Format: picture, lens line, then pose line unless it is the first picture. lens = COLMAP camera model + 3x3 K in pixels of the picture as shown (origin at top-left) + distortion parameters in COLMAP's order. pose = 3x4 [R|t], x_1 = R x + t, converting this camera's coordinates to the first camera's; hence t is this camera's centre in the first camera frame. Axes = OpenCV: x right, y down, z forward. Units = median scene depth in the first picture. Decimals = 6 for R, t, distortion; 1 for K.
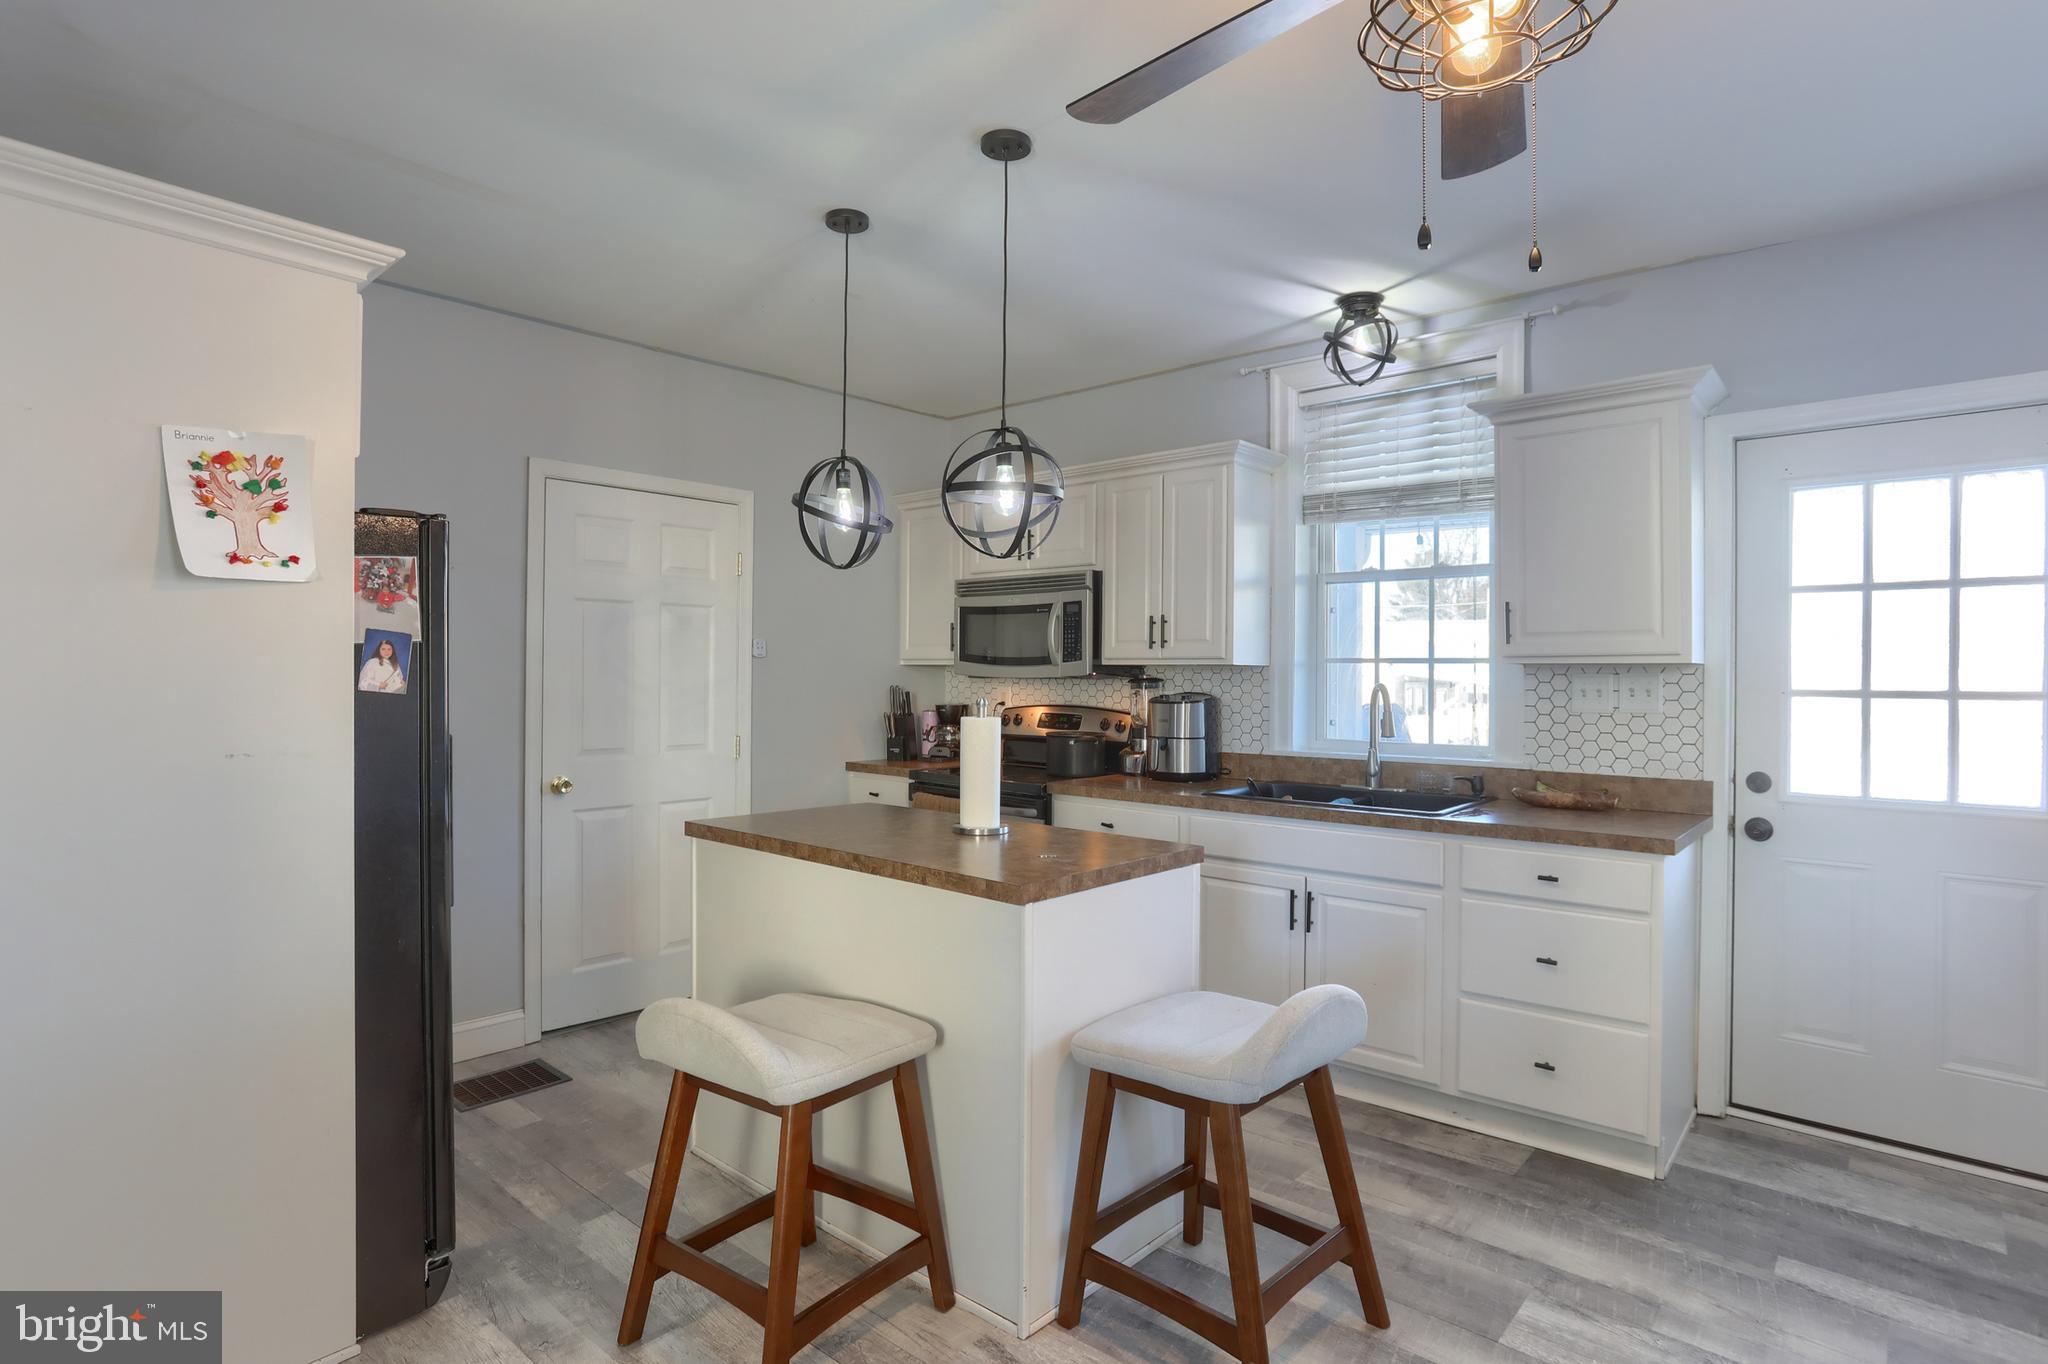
lens RADIAL K [[1051.2, 0, 1024.0], [0, 1051.2, 682.0], [0, 0, 1]] dist [-0.053747, 0.031482]
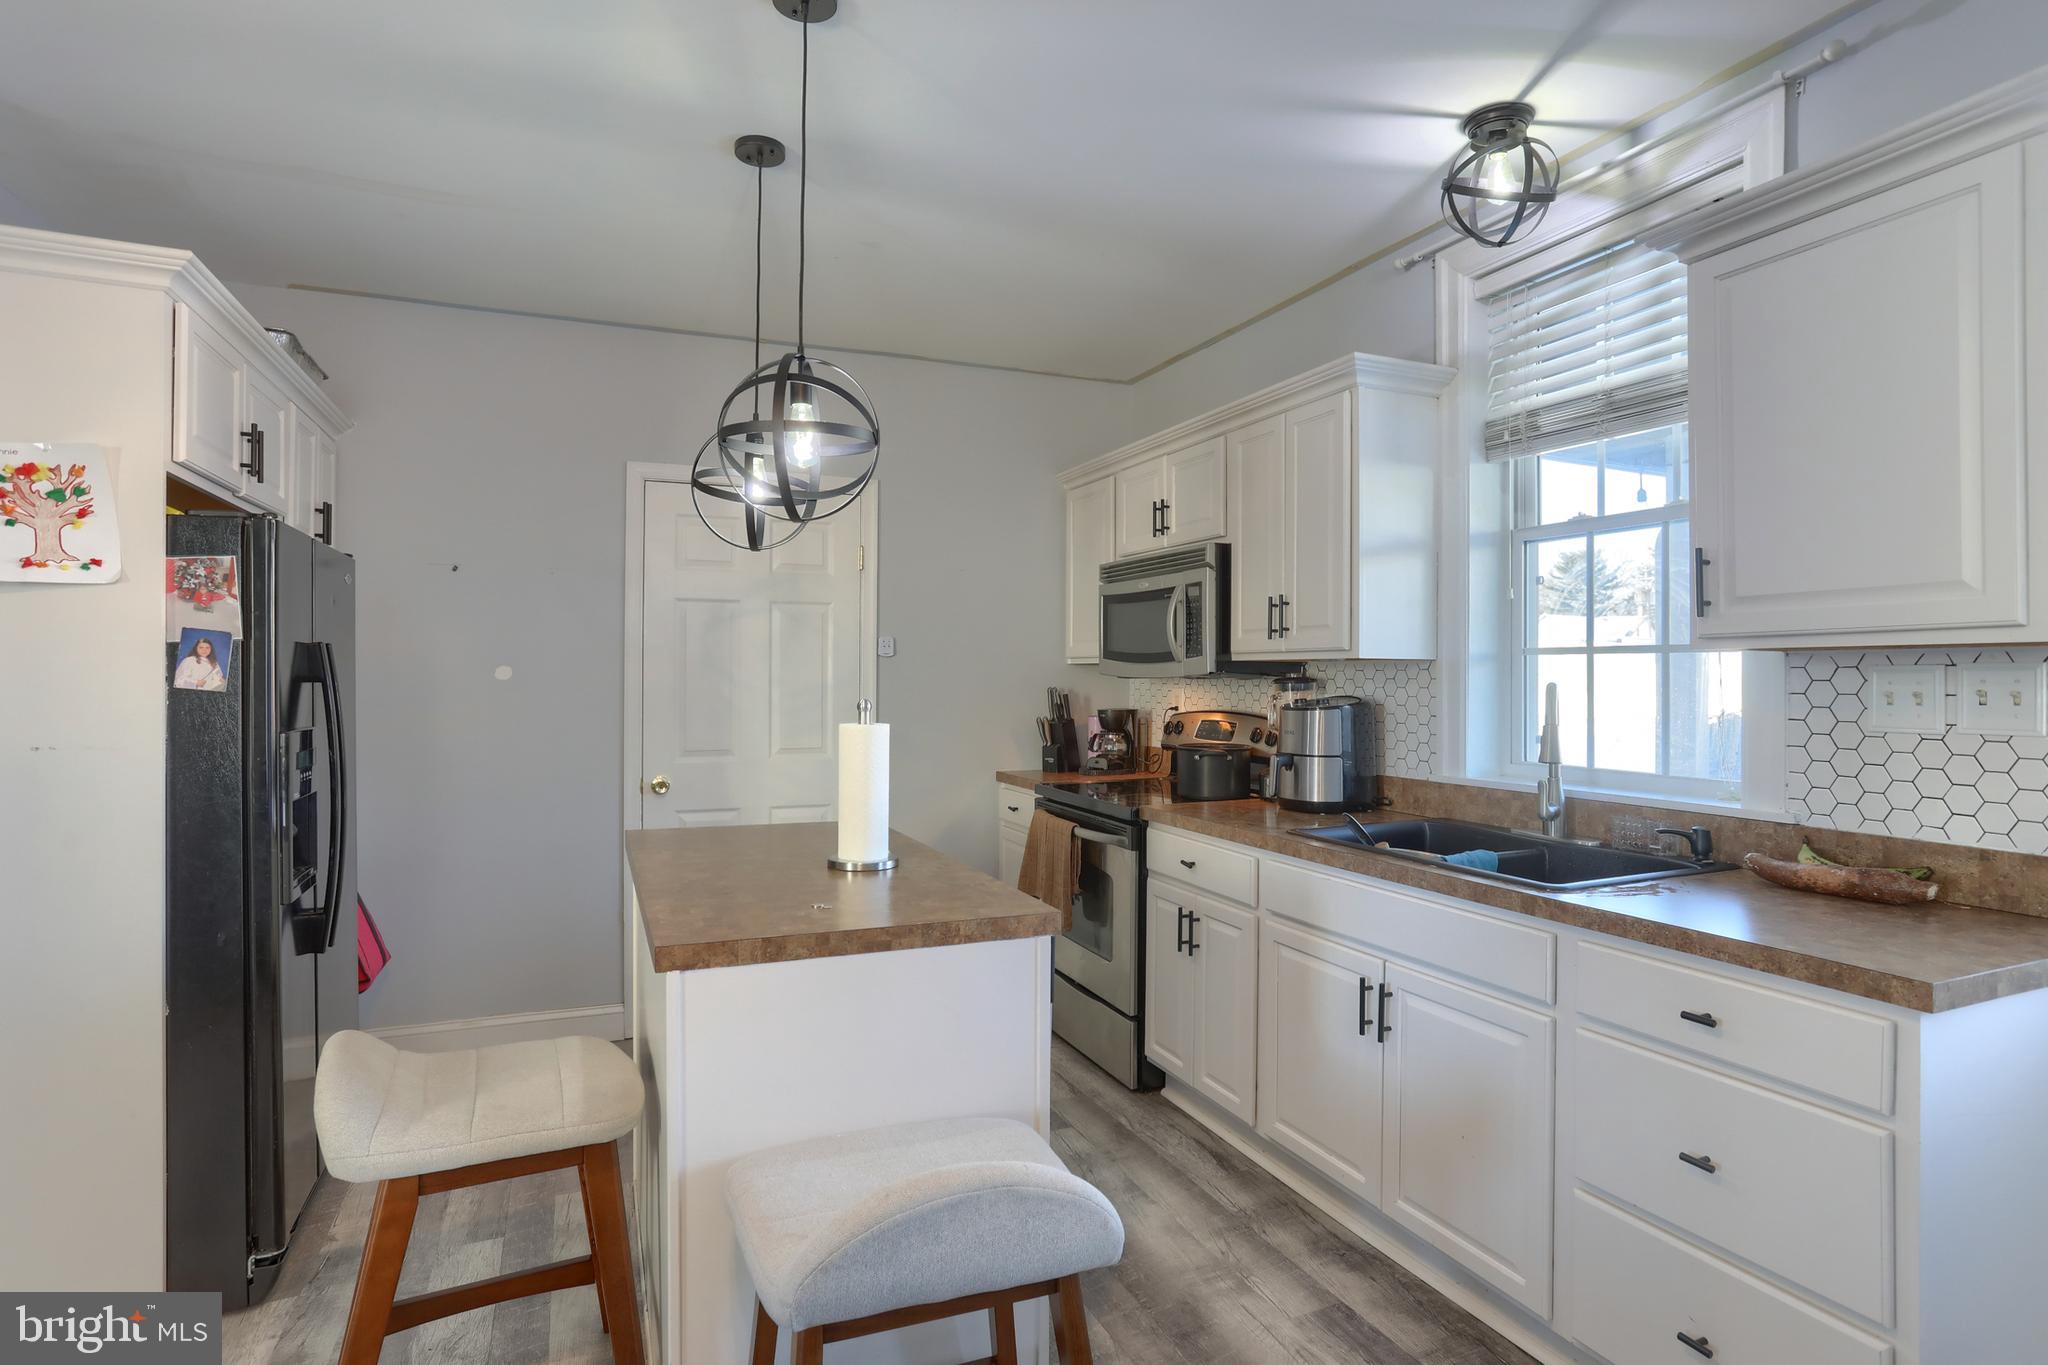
lens RADIAL K [[1051.2, 0, 1024.0], [0, 1051.2, 682.5], [0, 0, 1]] dist [-0.053747, 0.031482]
pose [[0.904456, -0.001232, -0.426566, 0.340722], [-0.000349, 0.999993, -0.003628, 0.003773], [0.426567, 0.003431, 0.904449, 0.266273]]
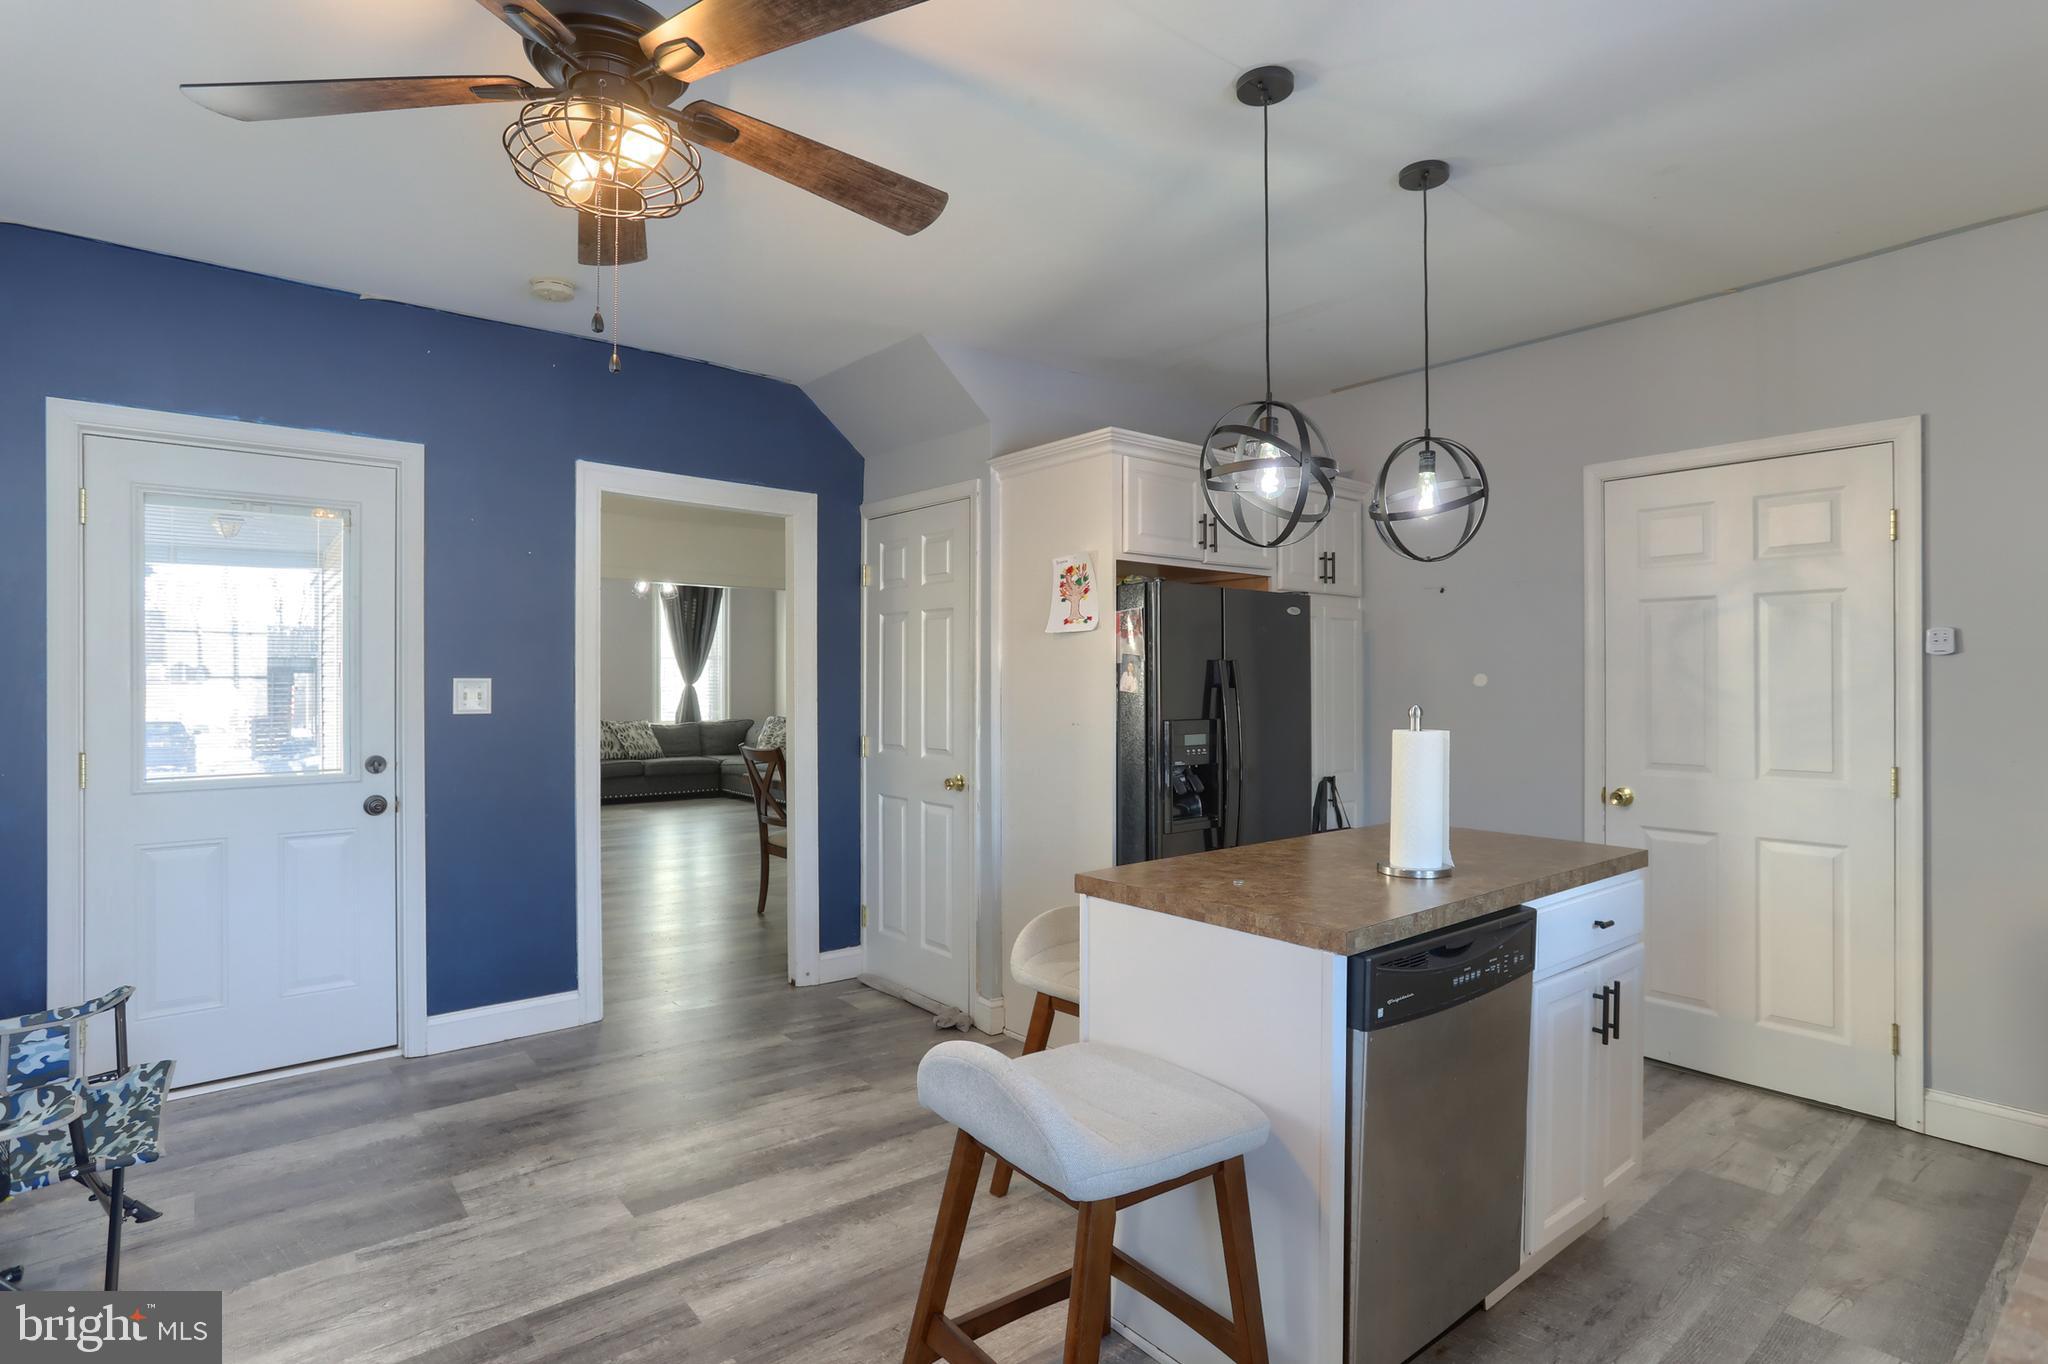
lens RADIAL K [[1006.9, 0, 1024.0], [0, 1006.9, 682.0], [0, 0, 1]] dist [-0.015039, 0.000535]
pose [[-0.144029, -0.006339, -0.989553, 0.620016], [-0.007458, 0.999958, -0.005320, 0.002460], [0.989545, 0.006614, -0.144070, 0.662600]]
